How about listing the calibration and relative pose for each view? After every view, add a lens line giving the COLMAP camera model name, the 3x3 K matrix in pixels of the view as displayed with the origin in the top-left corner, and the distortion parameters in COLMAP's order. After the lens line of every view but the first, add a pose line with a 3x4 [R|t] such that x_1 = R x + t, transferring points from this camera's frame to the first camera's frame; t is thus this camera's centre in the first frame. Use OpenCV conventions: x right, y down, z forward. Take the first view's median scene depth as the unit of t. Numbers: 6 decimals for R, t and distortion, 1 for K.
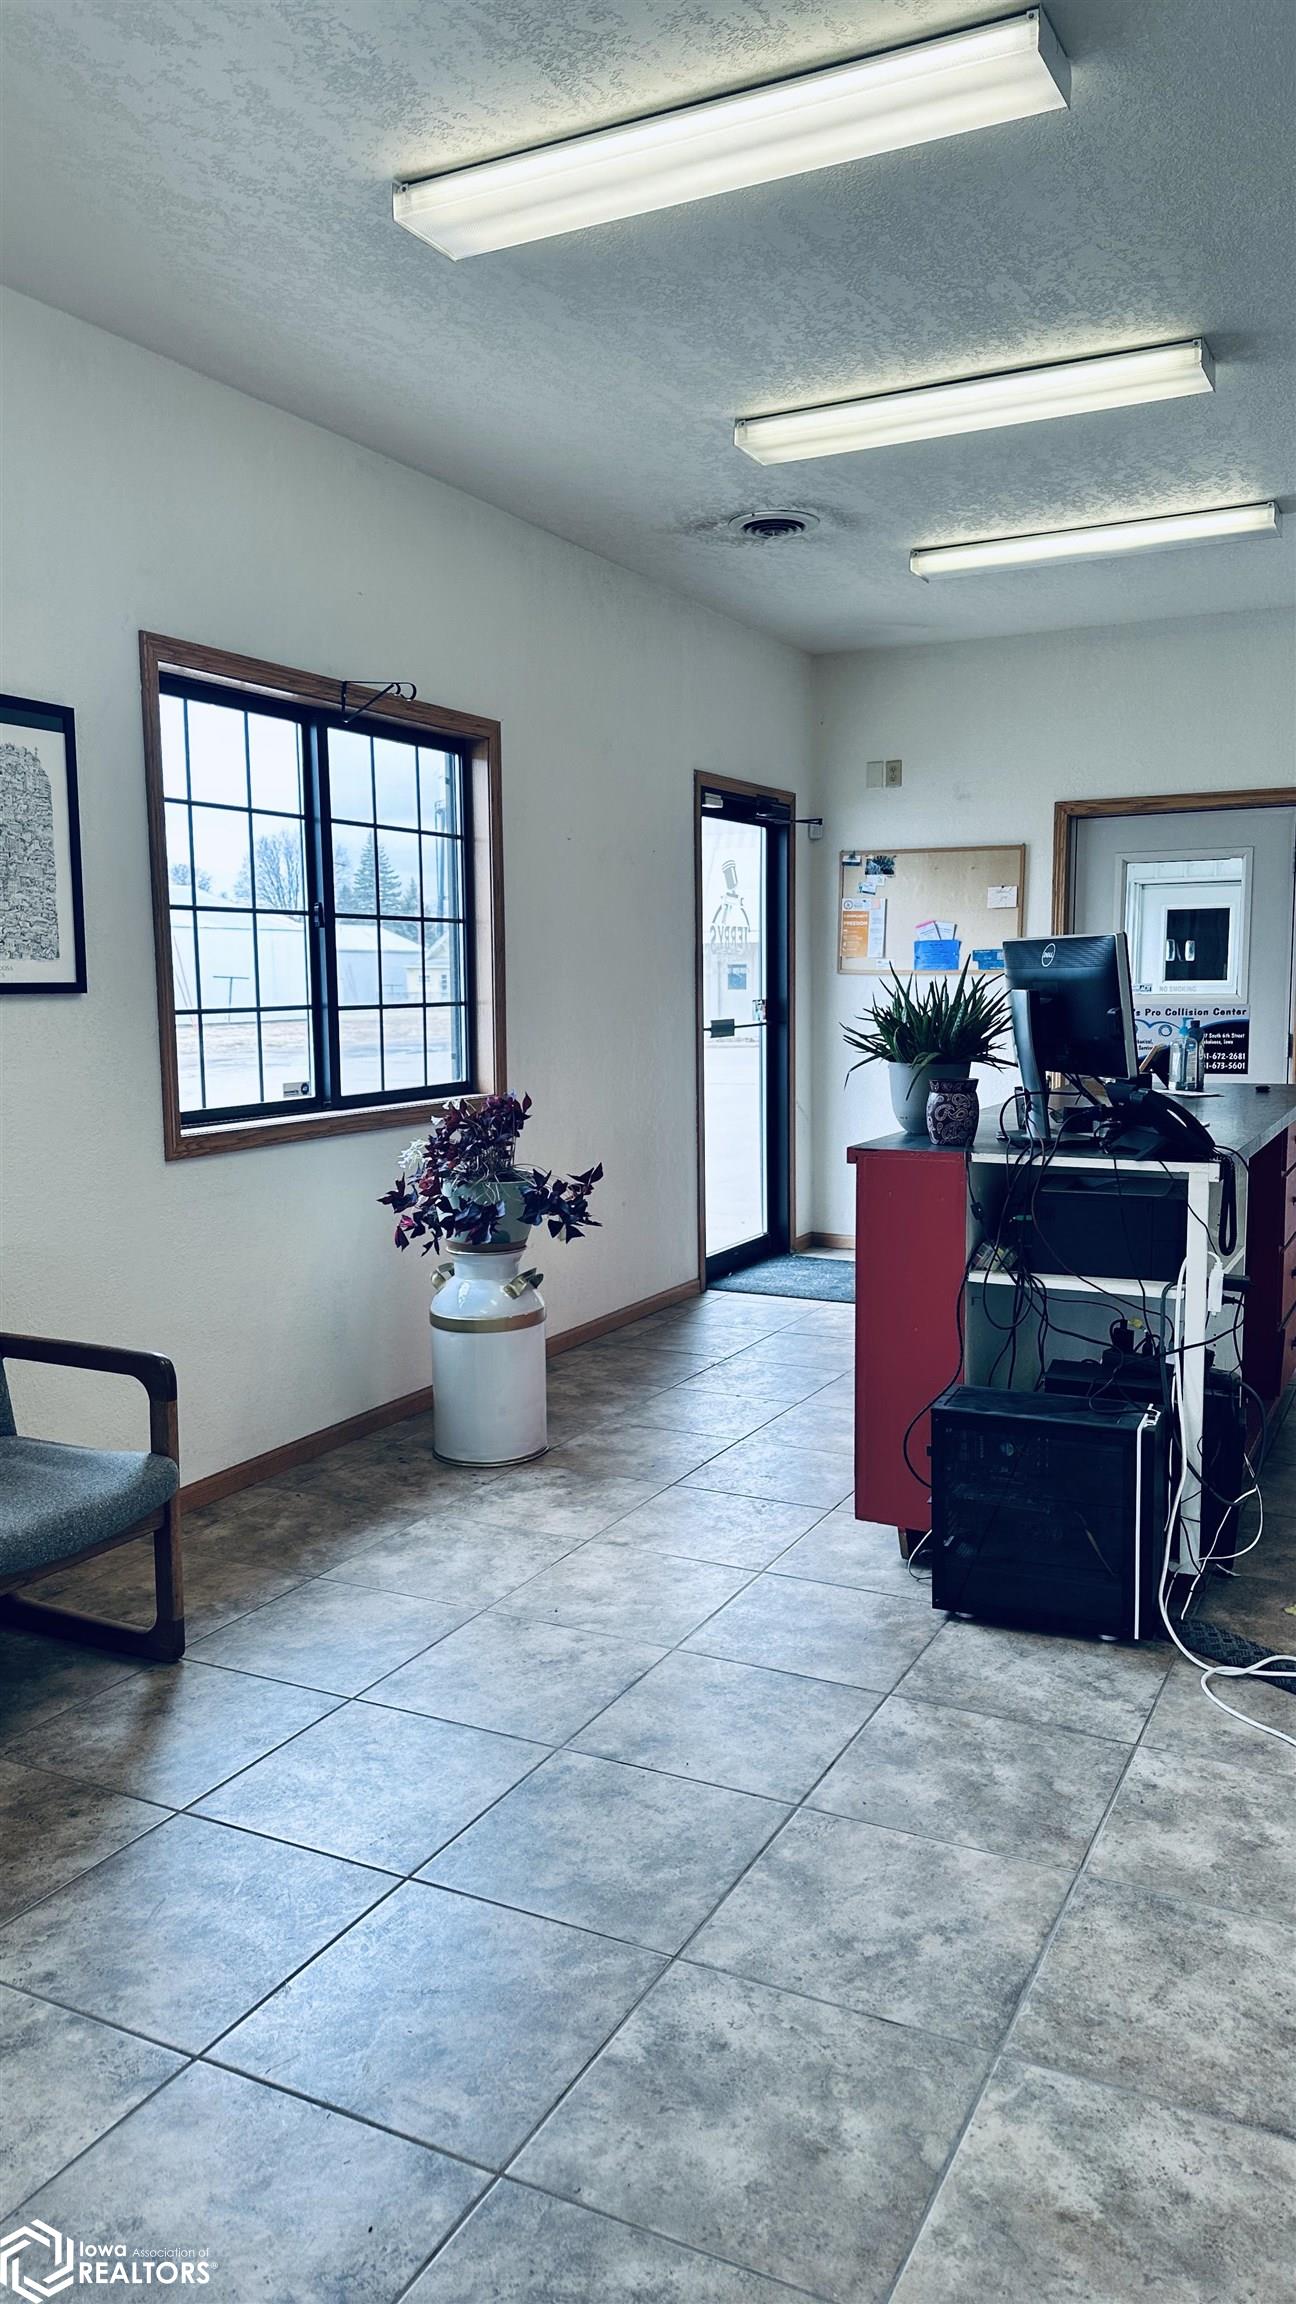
lens RADIAL K [[1630.3, 0, 648.0], [0, 1630.3, 1152.0], [0, 0, 1]] dist [0.083896, -0.106695]
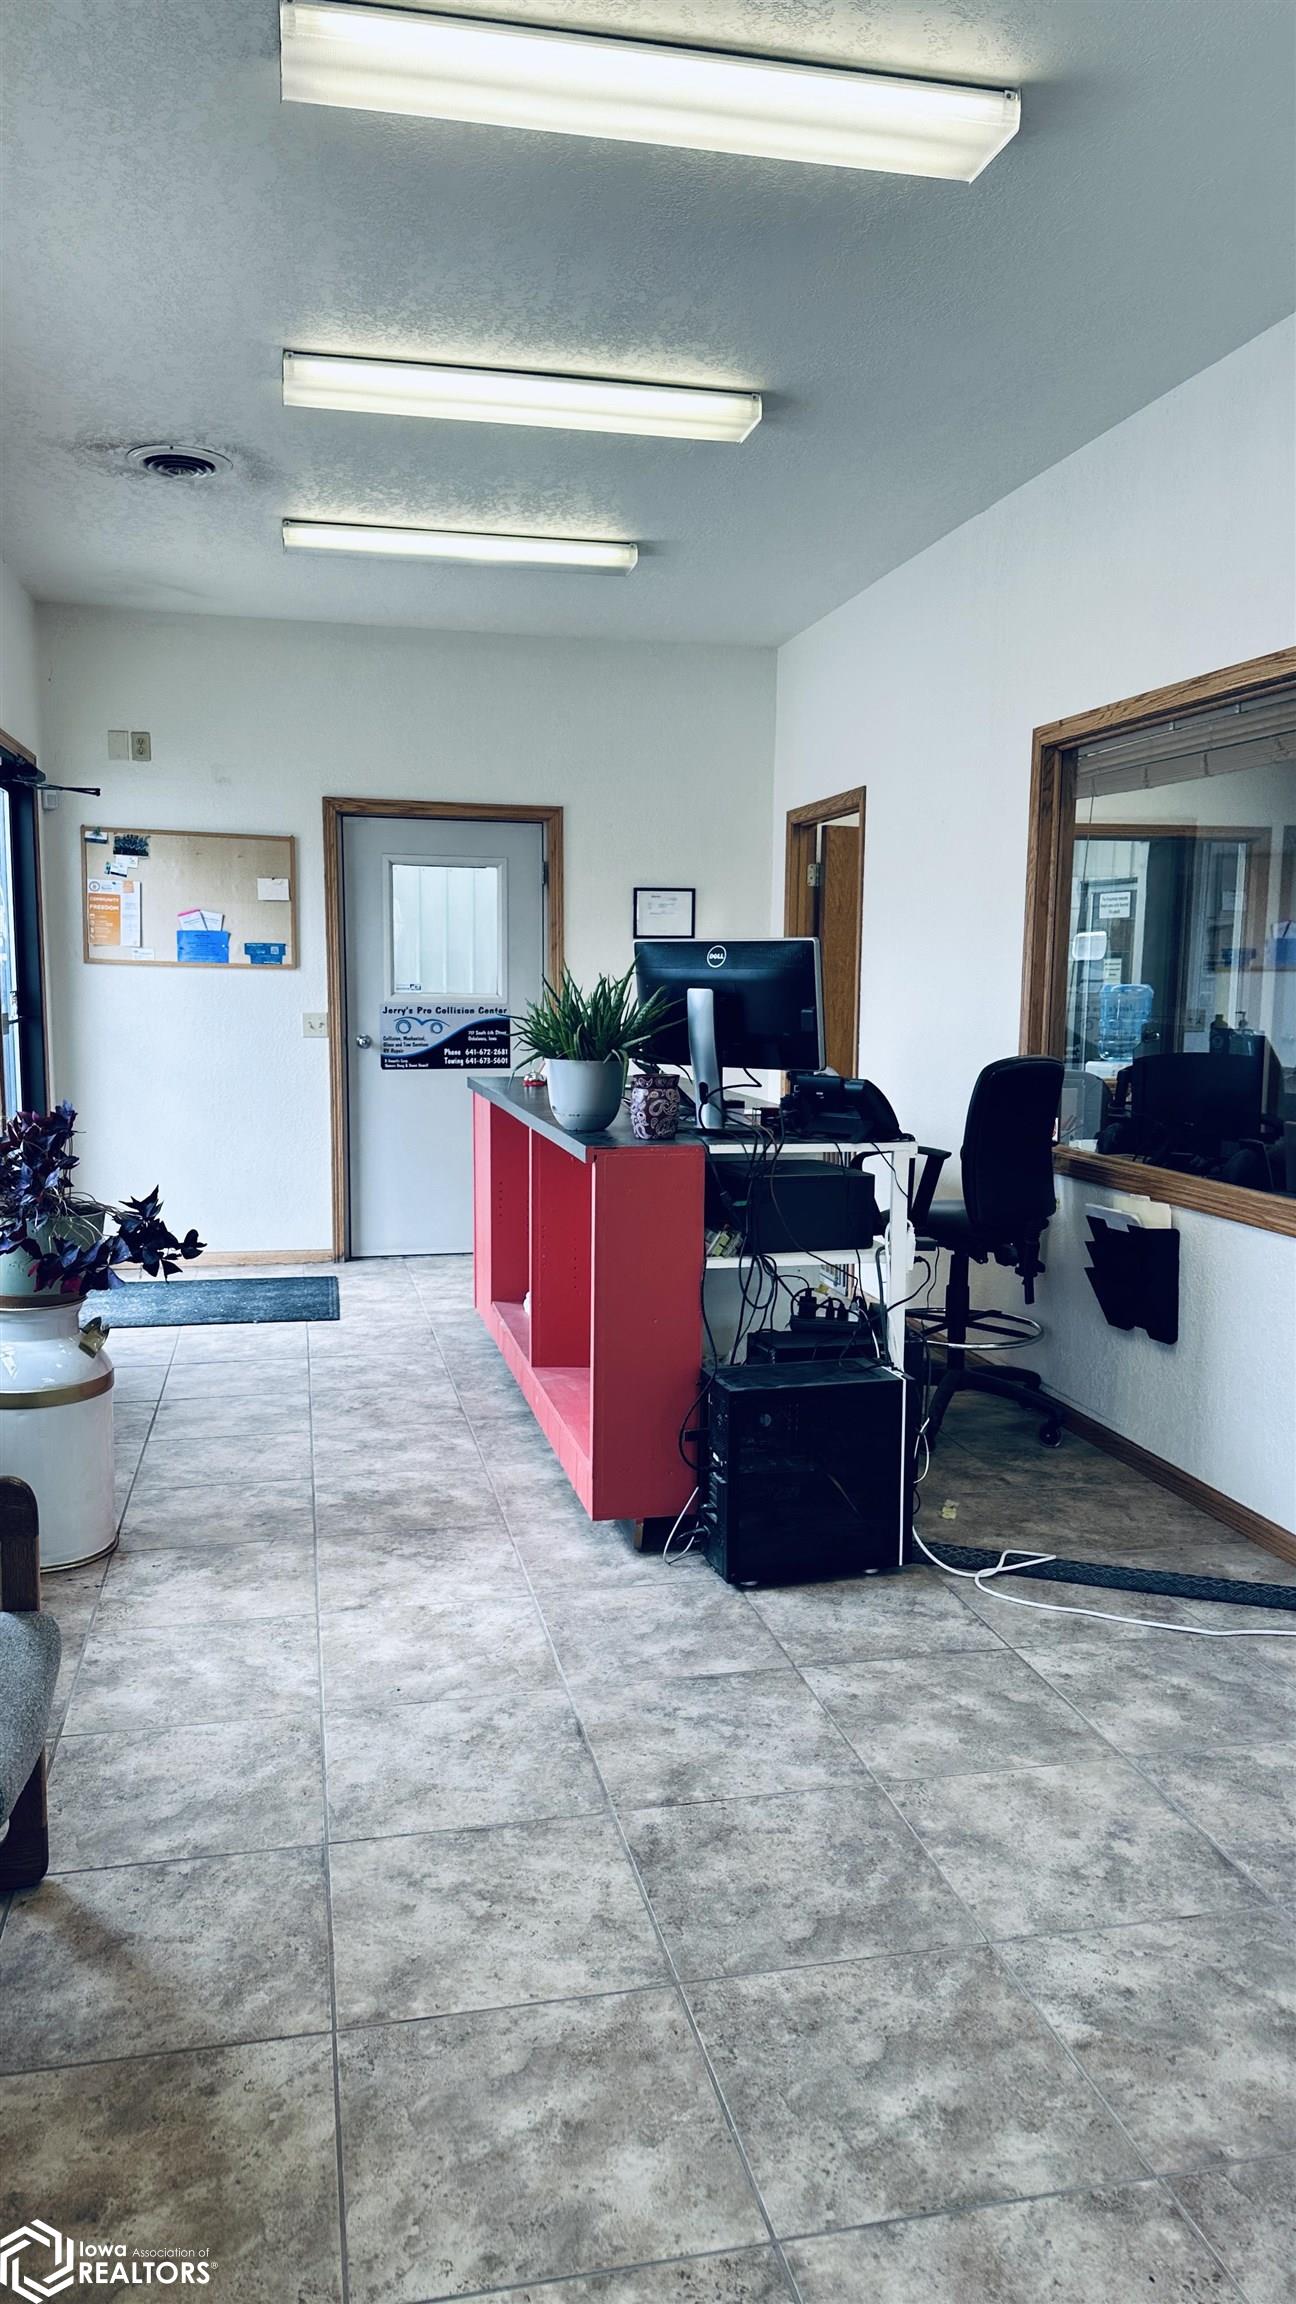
lens RADIAL K [[1626.2, 0, 678.2], [0, 1626.2, 1163.0], [0, 0, 1]] dist [0.195019, -0.322056]
pose [[0.759862, -0.059984, 0.647311, -0.508589], [0.054242, 0.998112, 0.028818, -0.020145], [-0.647818, 0.013213, 0.761681, 0.223373]]
